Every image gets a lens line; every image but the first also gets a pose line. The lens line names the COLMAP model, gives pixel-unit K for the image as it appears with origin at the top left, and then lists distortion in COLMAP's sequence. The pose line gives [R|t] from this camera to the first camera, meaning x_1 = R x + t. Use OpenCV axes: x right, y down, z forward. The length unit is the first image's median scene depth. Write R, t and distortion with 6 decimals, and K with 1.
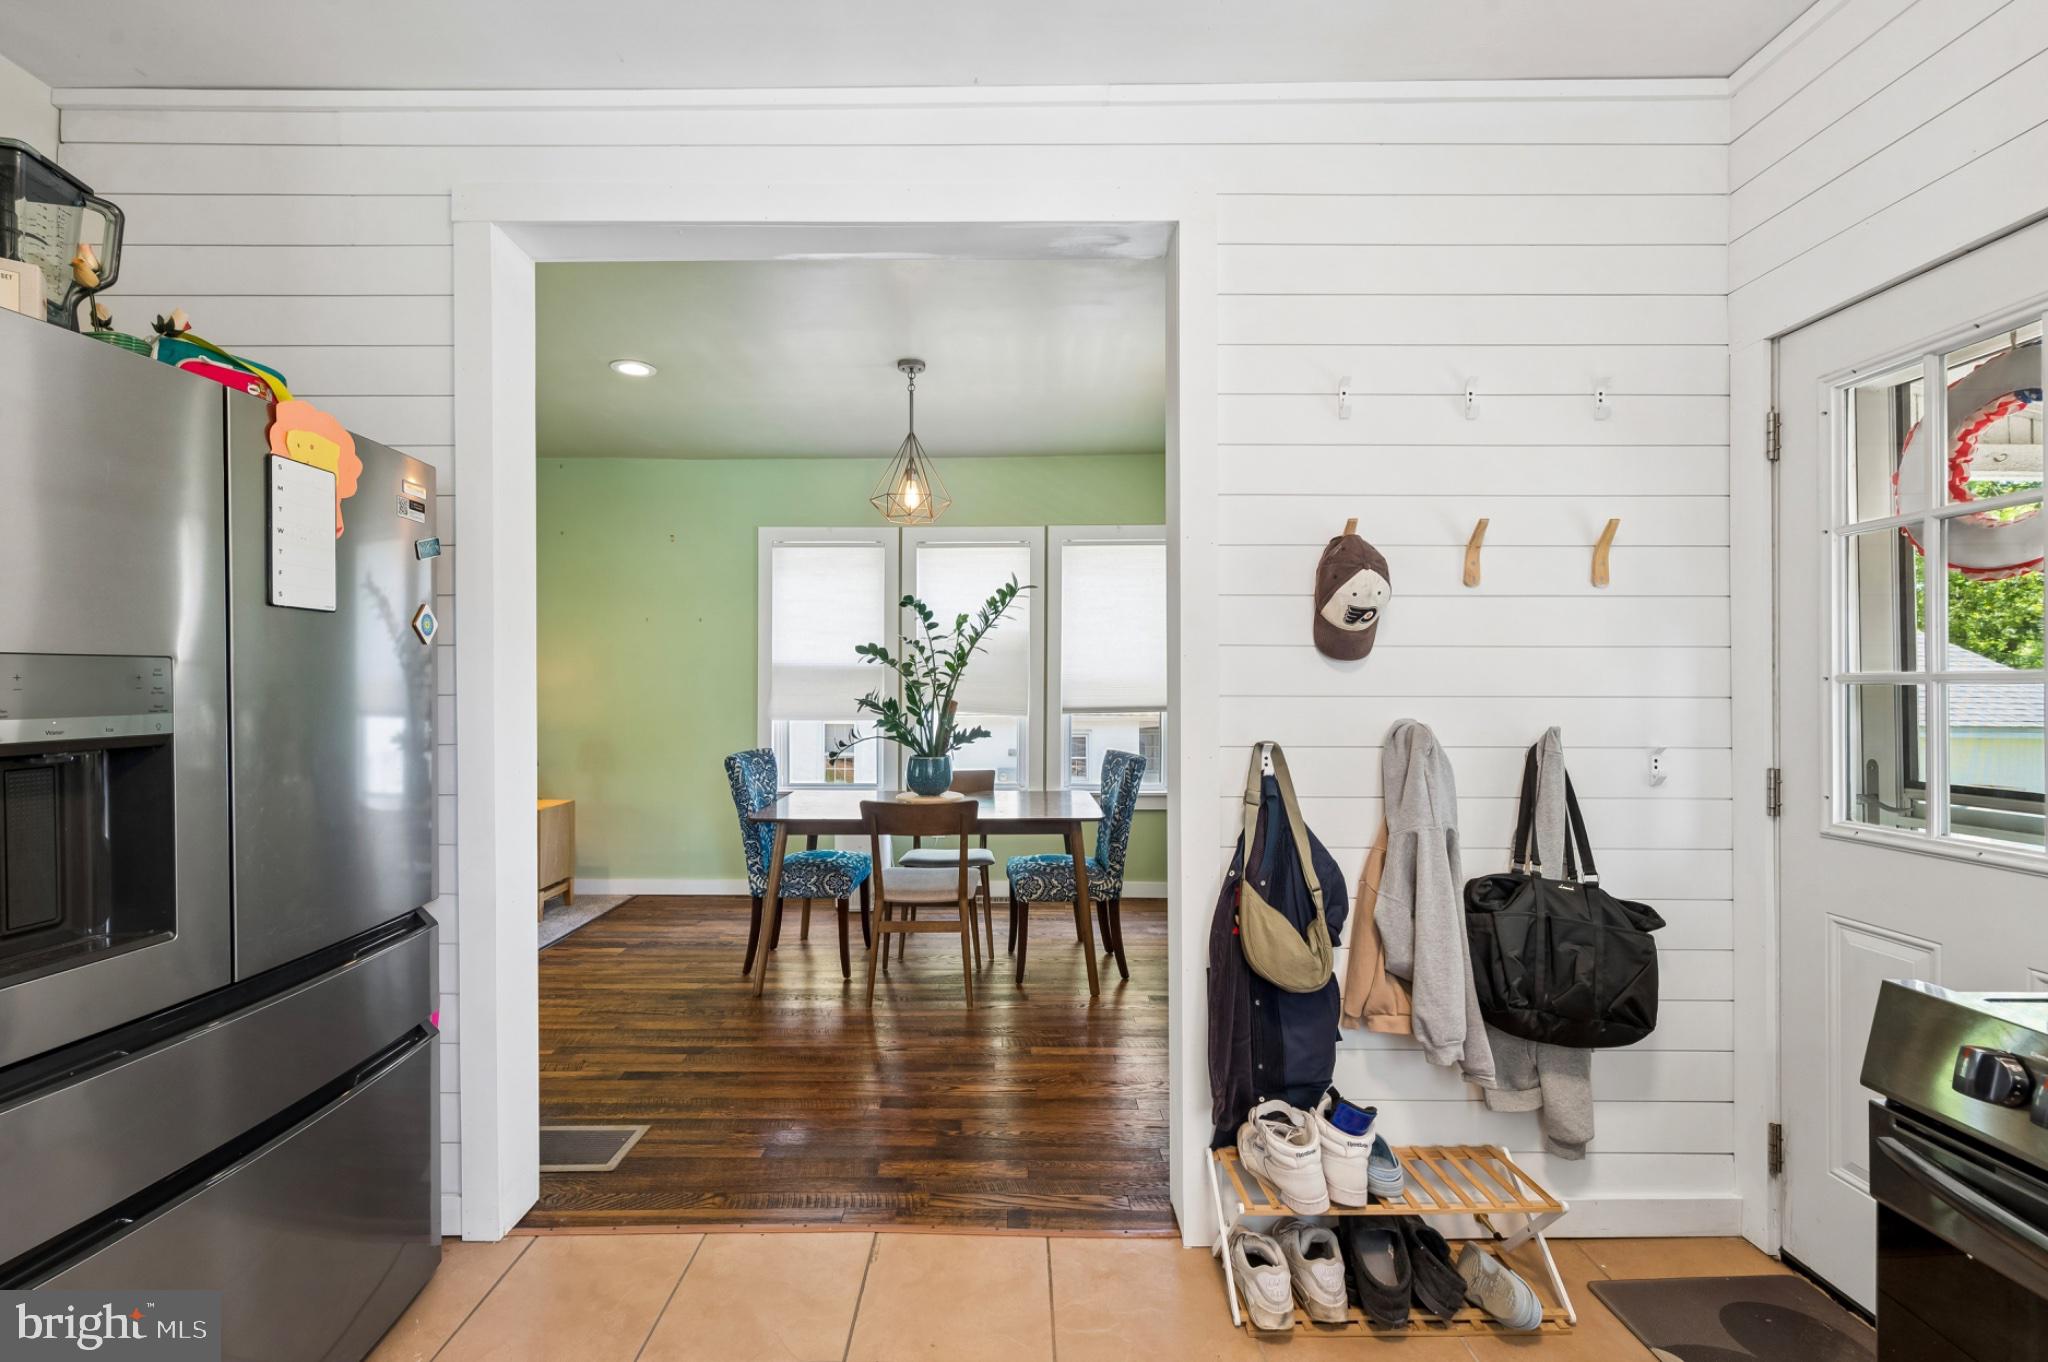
lens RADIAL K [[862.5, 0, 993.5], [0, 862.5, 688.4], [0, 0, 1]] dist [-0.007672, 0.000591]
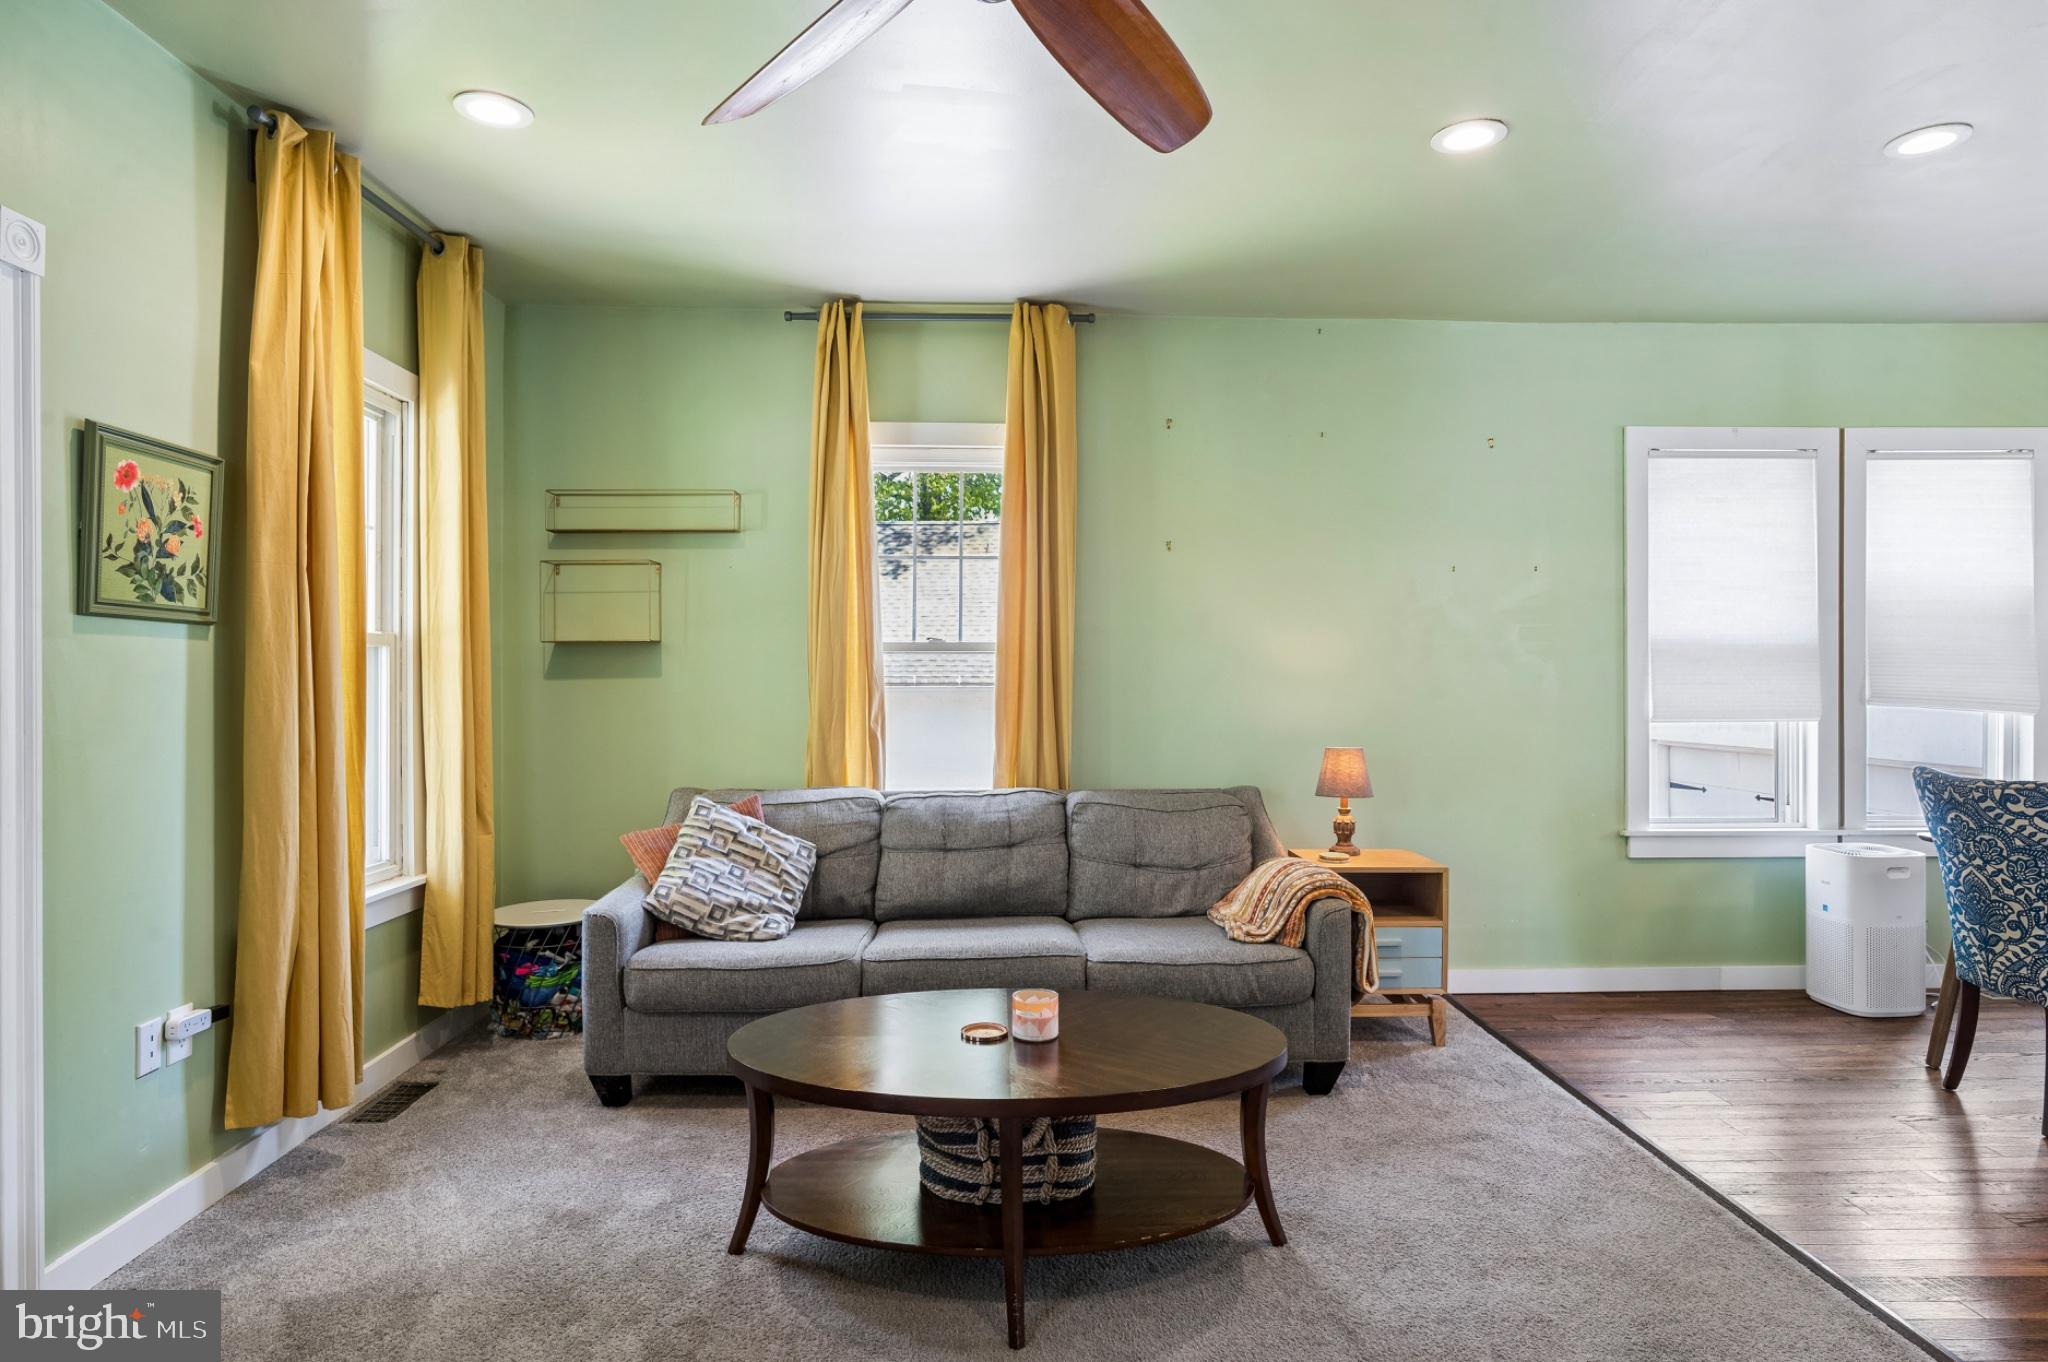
lens RADIAL K [[1147.9, 0, 1016.2], [0, 1147.9, 672.2], [0, 0, 1]] dist [-0.005975, 0.005349]
pose [[0.999390, -0.002219, 0.034848, -1.395681], [0.002418, 0.999981, -0.005662, 0.004229], [-0.034834, 0.005742, 0.999377, 0.278973]]
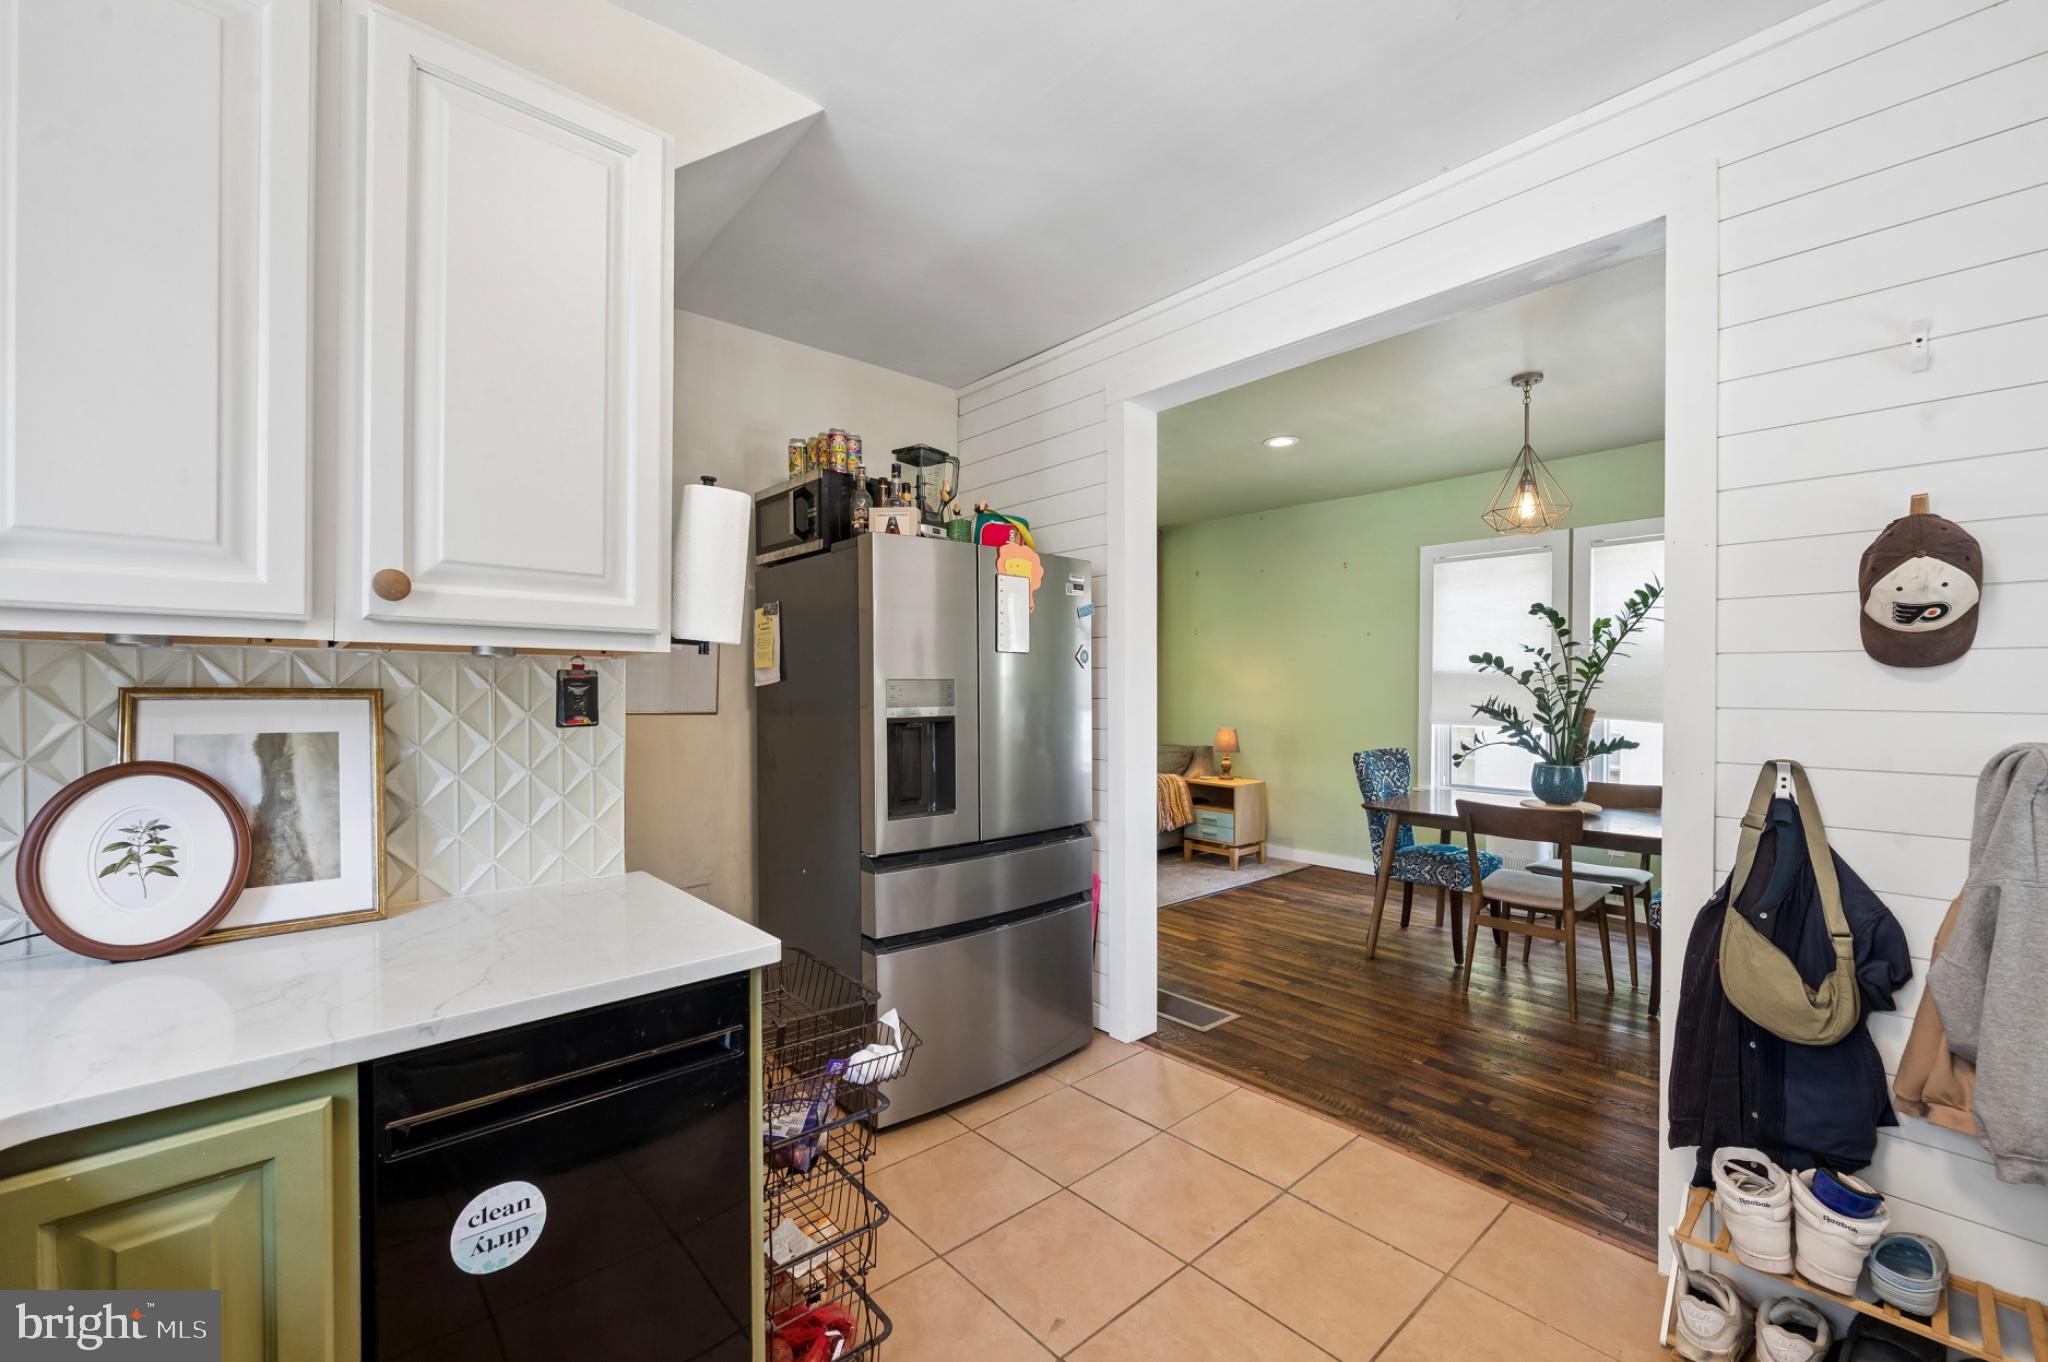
lens RADIAL K [[814.6, 0, 1050.4], [0, 814.6, 698.3], [0, 0, 1]] dist [-0.002411, 0.000021]
pose [[0.686240, 0.010626, -0.727298, 0.288589], [-0.005152, 0.999939, 0.009748, -0.004716], [0.727357, -0.002942, 0.686253, -0.091504]]
